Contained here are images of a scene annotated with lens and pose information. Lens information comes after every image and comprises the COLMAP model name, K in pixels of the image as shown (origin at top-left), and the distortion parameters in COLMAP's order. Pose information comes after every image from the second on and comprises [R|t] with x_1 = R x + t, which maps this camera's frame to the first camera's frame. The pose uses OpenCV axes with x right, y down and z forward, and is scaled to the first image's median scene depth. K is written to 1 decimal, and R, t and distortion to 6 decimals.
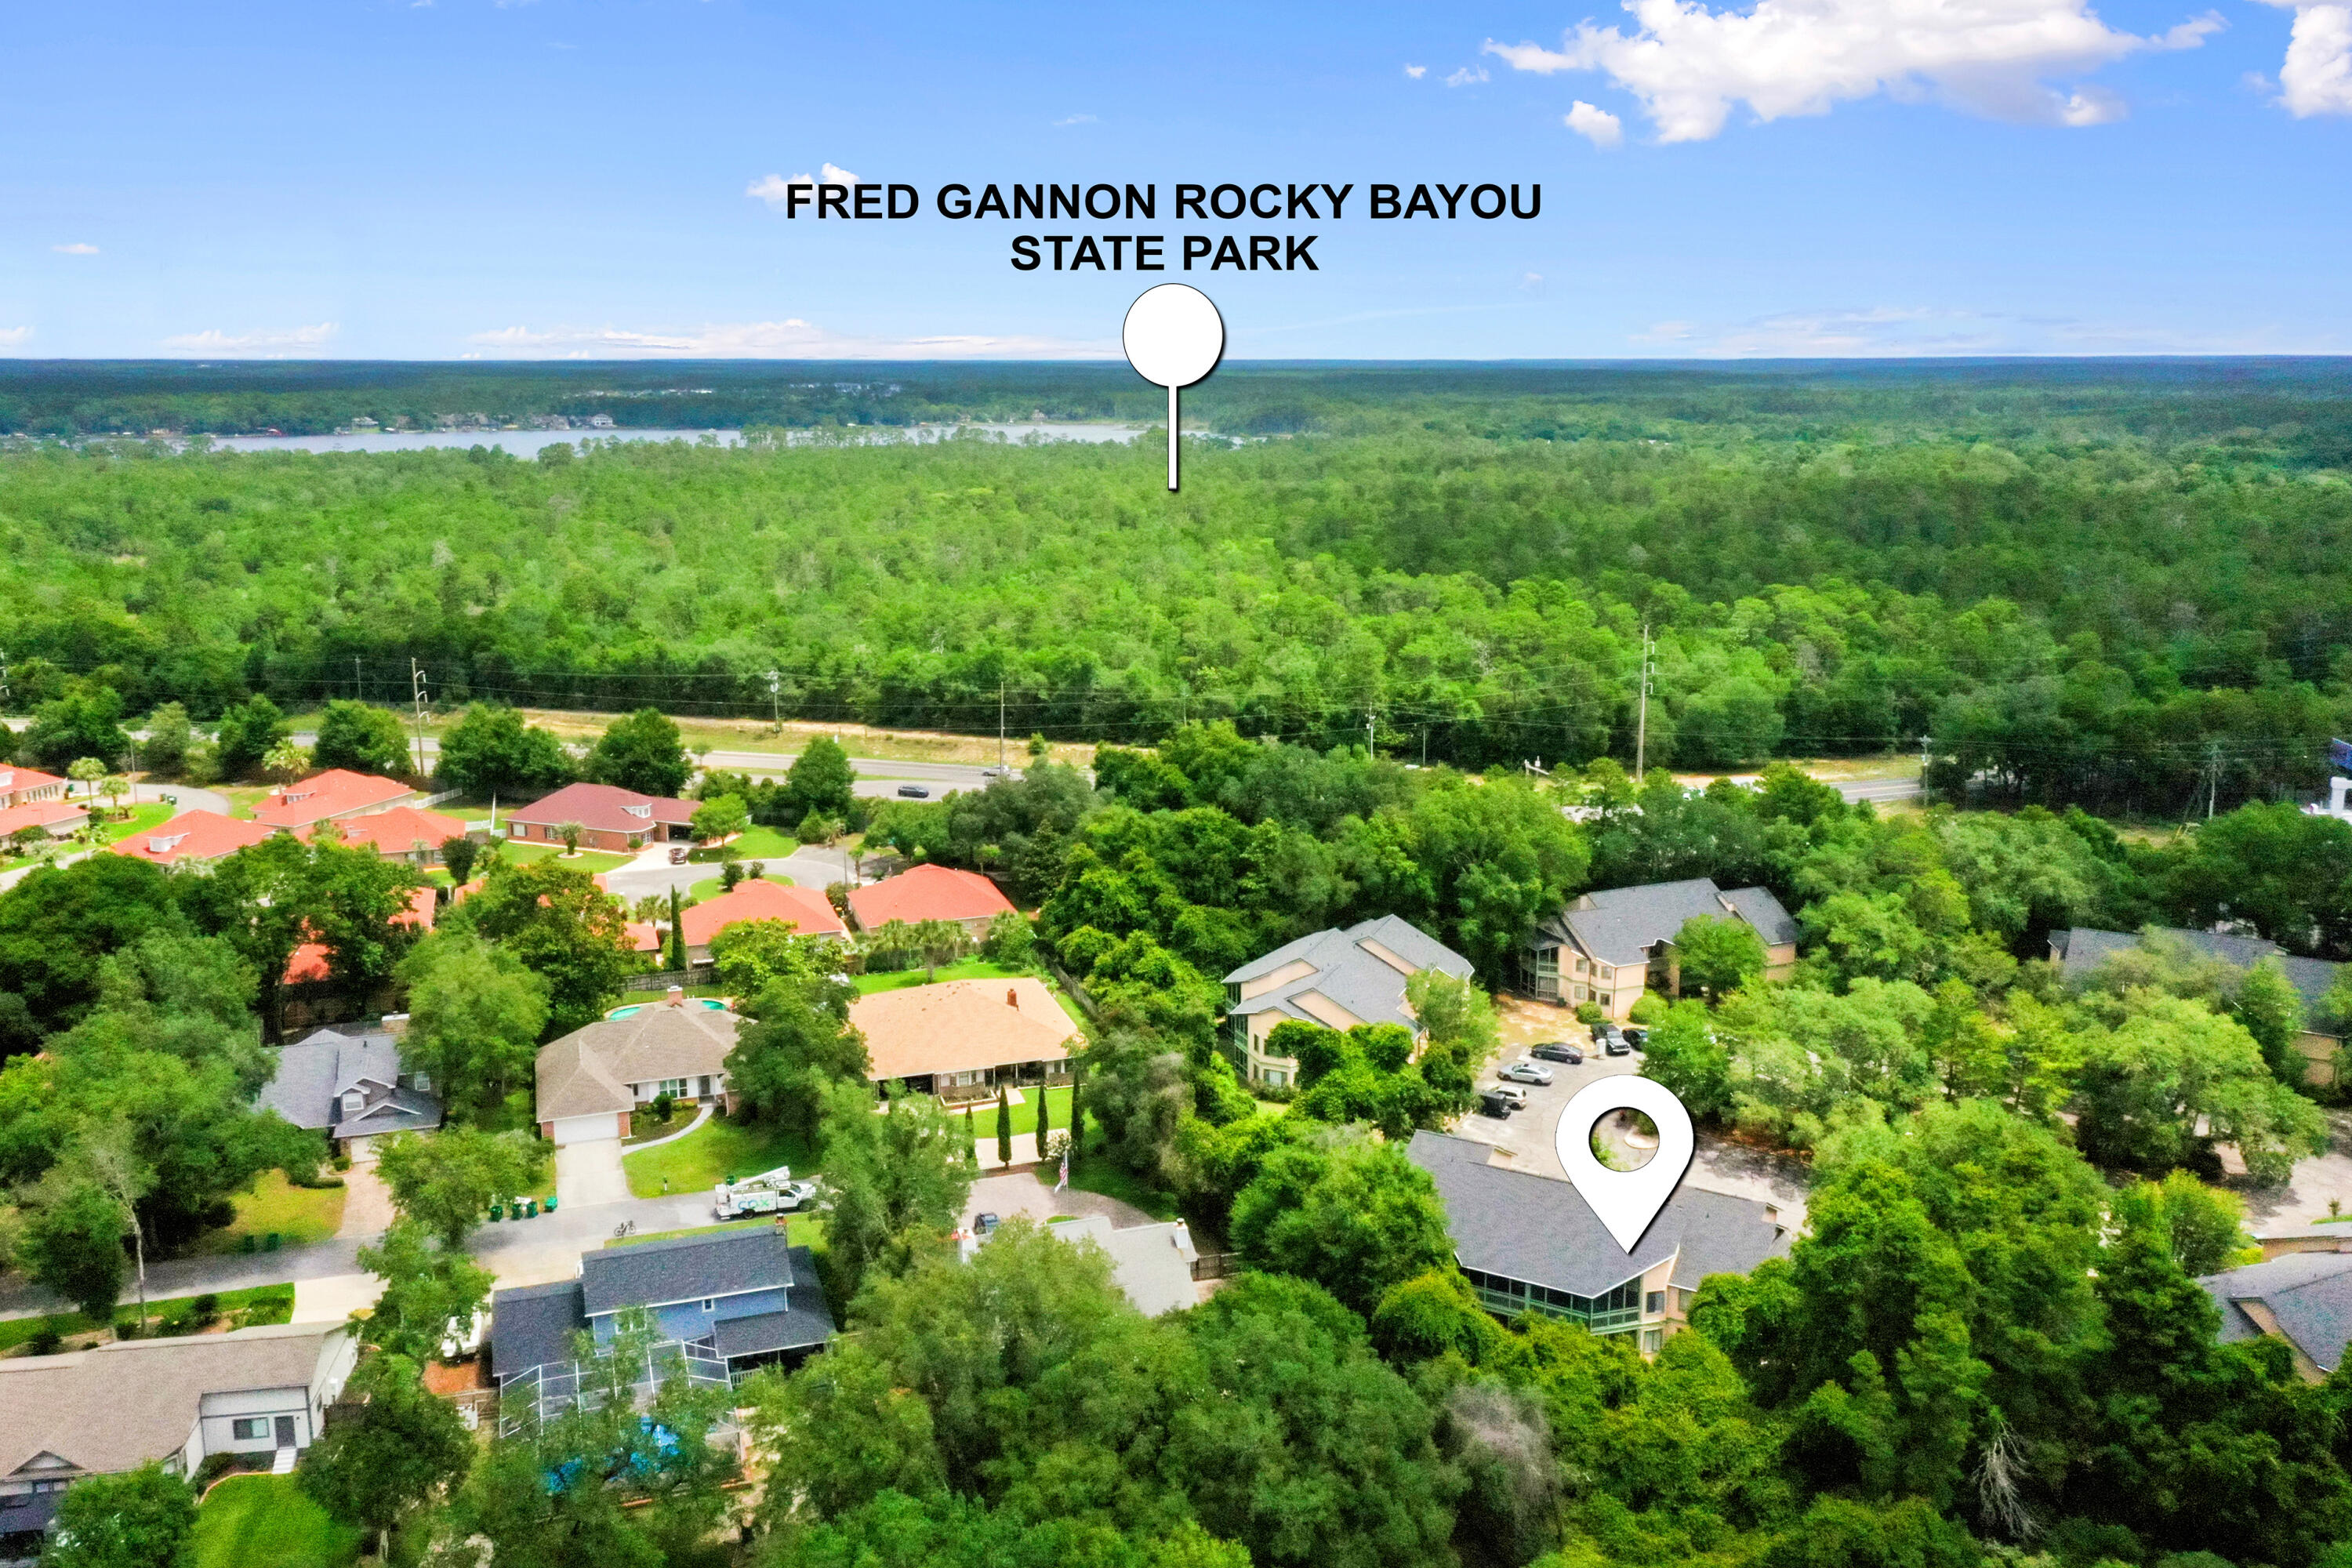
lens RADIAL K [[1846.1, 0, 1176.0], [0, 1846.1, 784.0], [0, 0, 1]] dist [0.003831, -0.002763]
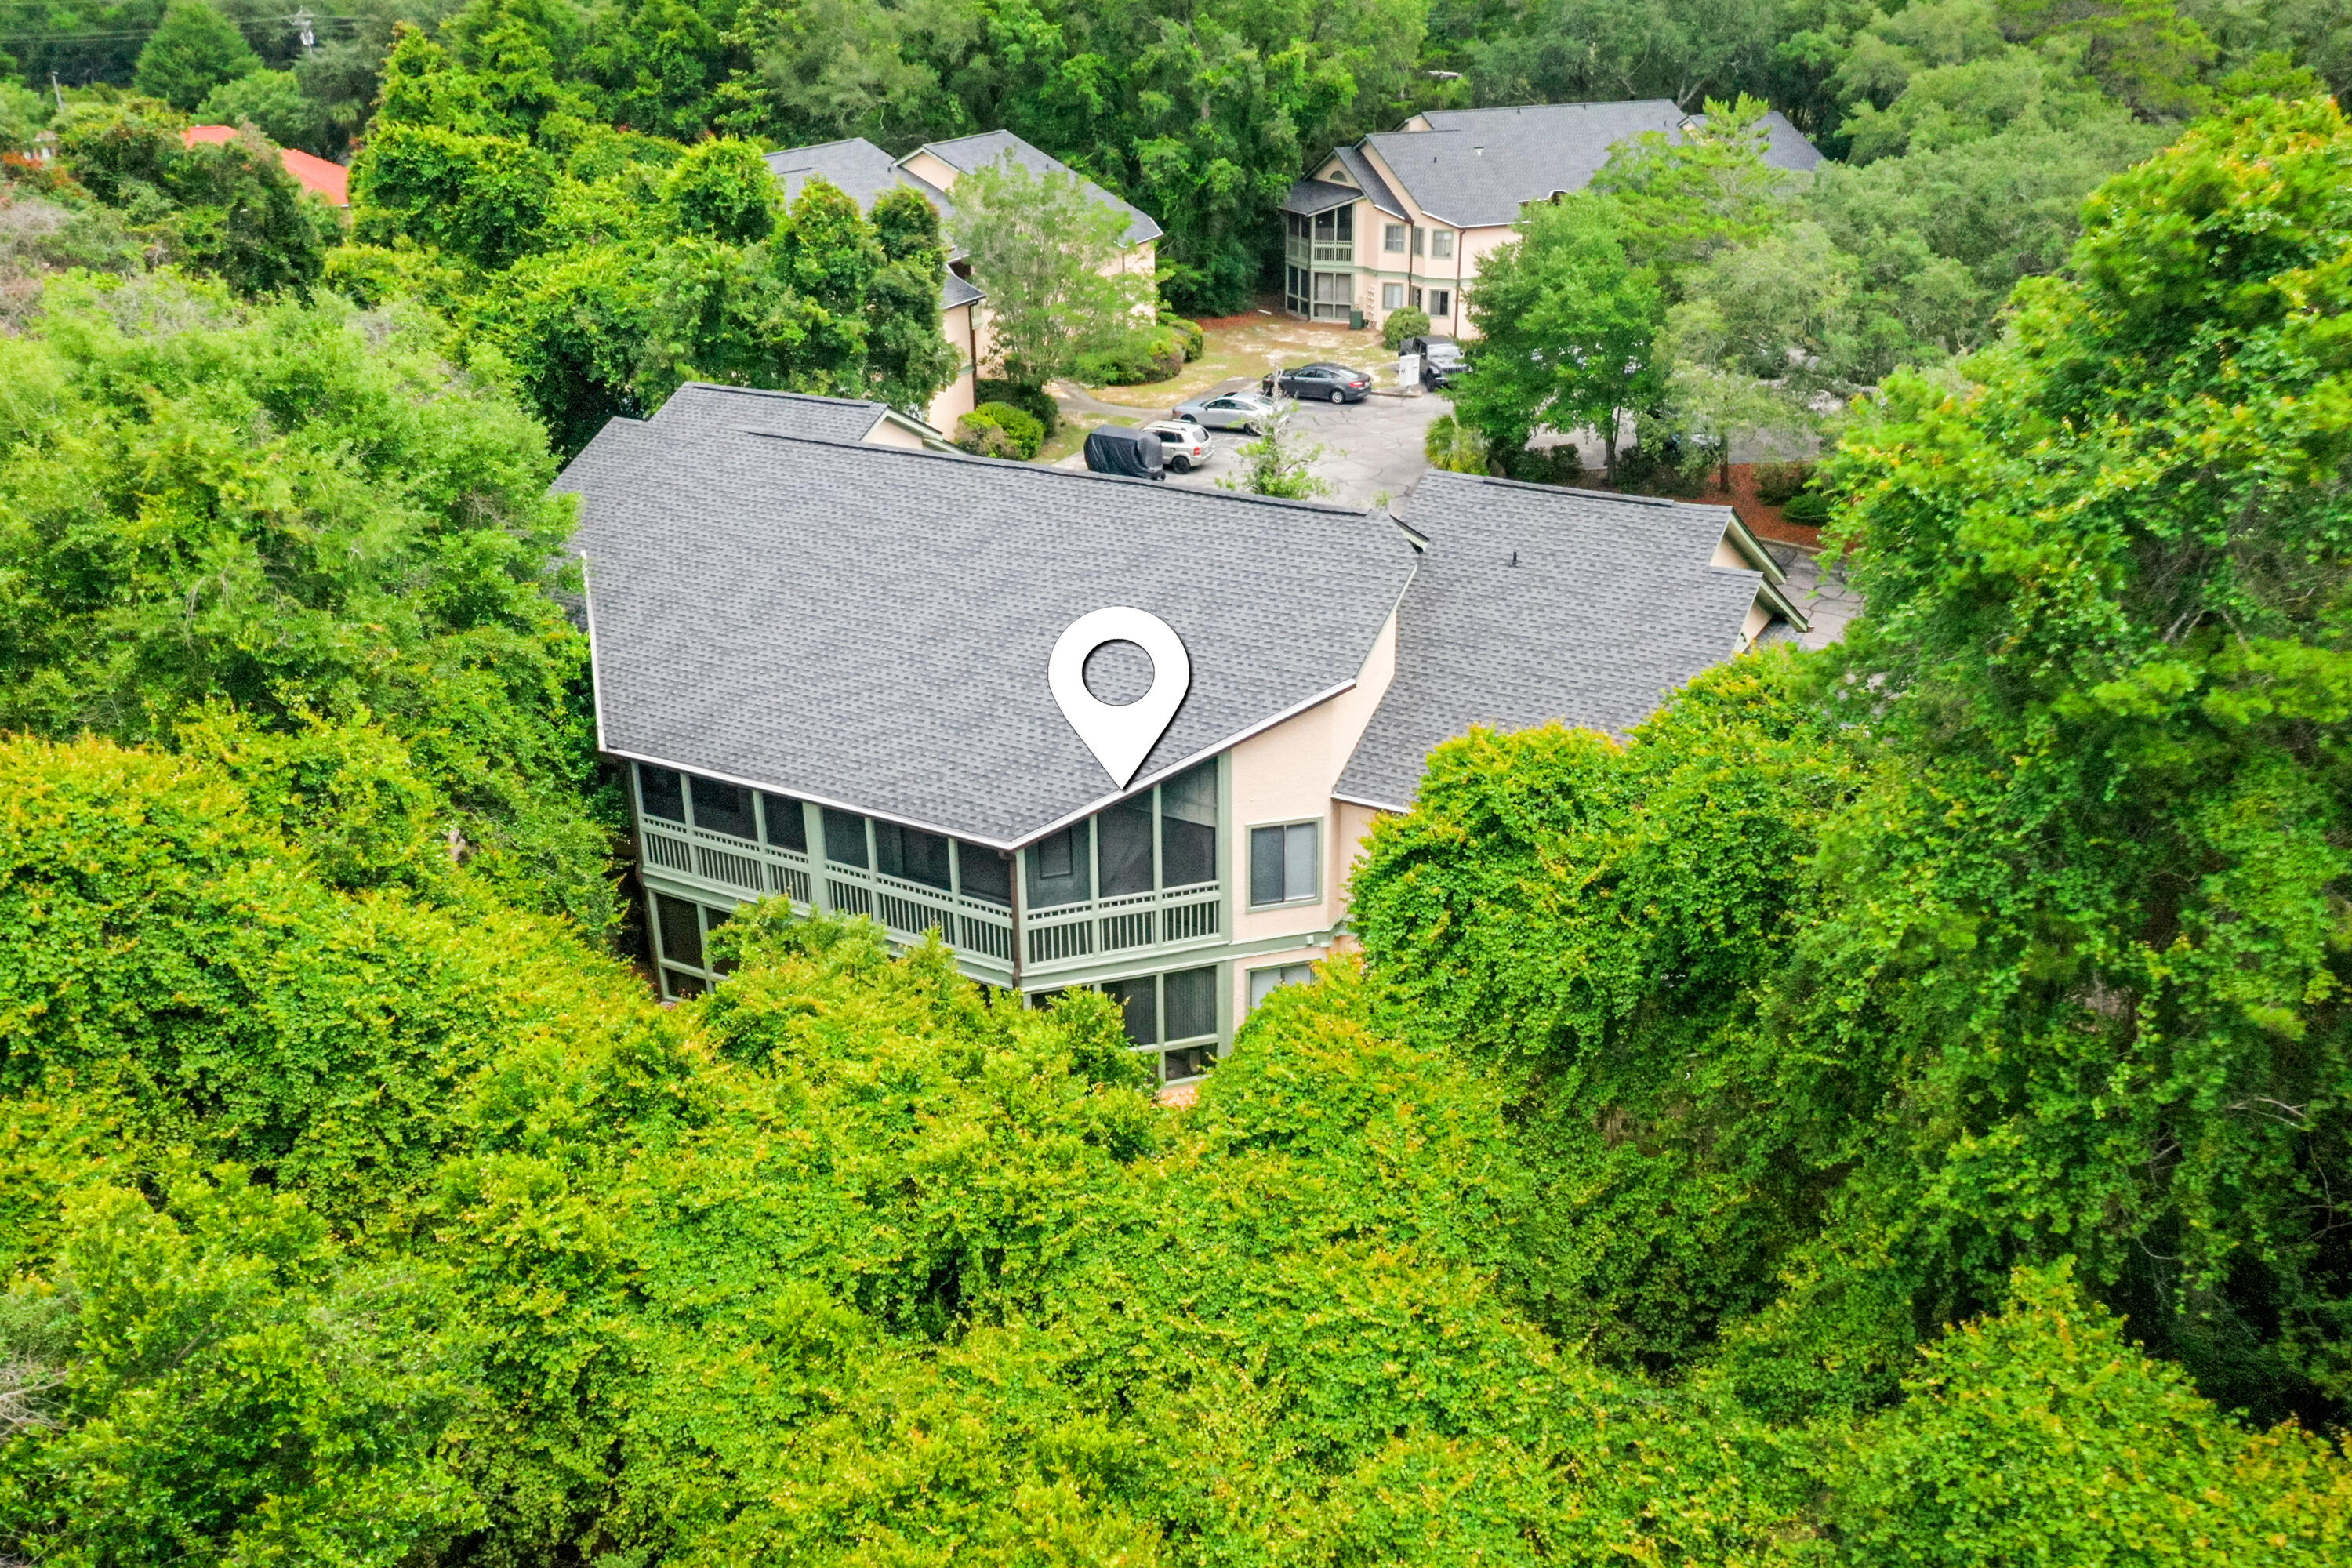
lens RADIAL K [[1846.1, 0, 1176.0], [0, 1846.1, 784.0], [0, 0, 1]] dist [0.003831, -0.002763]
pose [[0.999906, -0.012842, -0.004700, 0.163905], [0.013514, 0.980515, 0.195981, 0.145532], [0.002092, -0.196026, 0.980596, 0.497697]]
